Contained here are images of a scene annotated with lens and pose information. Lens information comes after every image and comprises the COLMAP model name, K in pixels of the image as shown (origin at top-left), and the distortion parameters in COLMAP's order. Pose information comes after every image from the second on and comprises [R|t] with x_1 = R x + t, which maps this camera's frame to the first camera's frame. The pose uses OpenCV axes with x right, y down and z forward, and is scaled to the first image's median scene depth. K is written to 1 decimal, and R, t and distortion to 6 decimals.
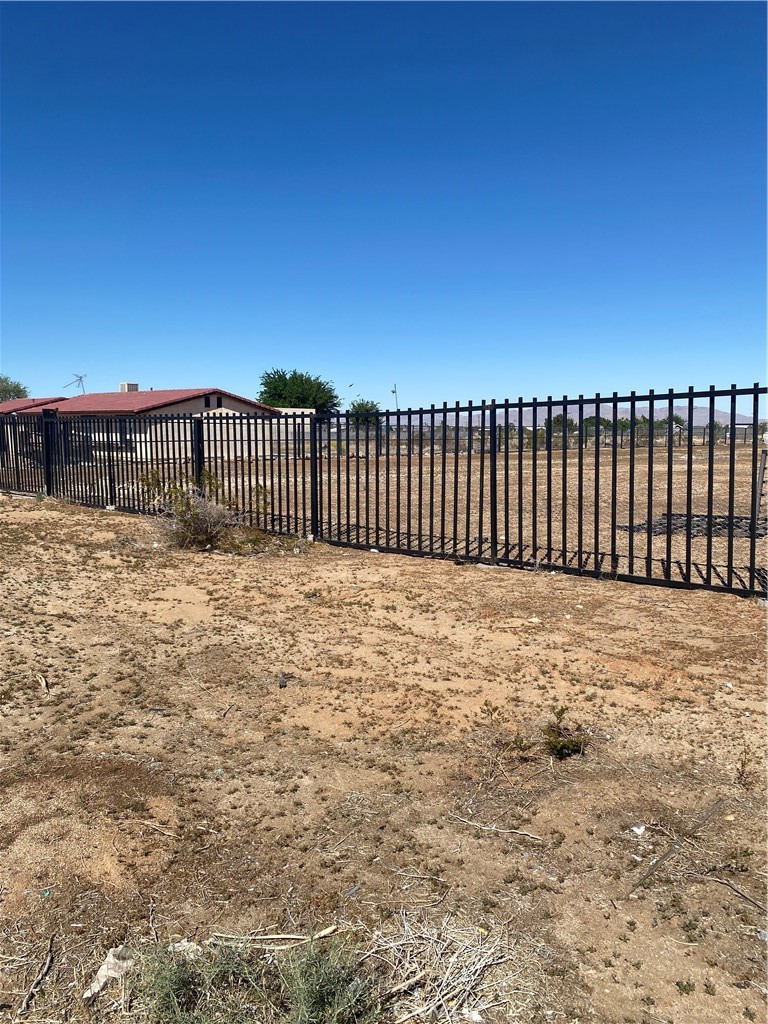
lens RADIAL K [[772.3, 0, 384.0], [0, 772.3, 512.0], [0, 0, 1]] dist [0.035486, -0.029834]
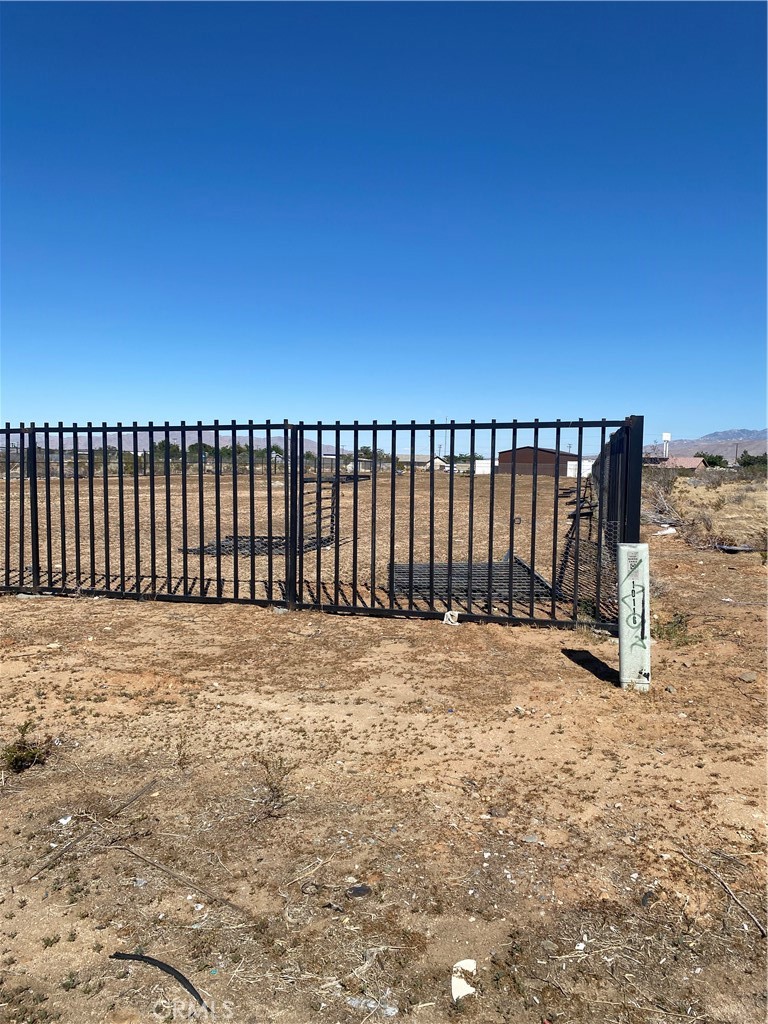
lens RADIAL K [[784.5, 0, 427.5], [0, 784.5, 515.1], [0, 0, 1]] dist [0.004237, -0.003070]
pose [[0.876536, -0.014809, 0.481108, 0.125270], [0.029590, 0.999294, -0.023153, 0.009112], [-0.480426, 0.034530, 0.876355, -0.117584]]
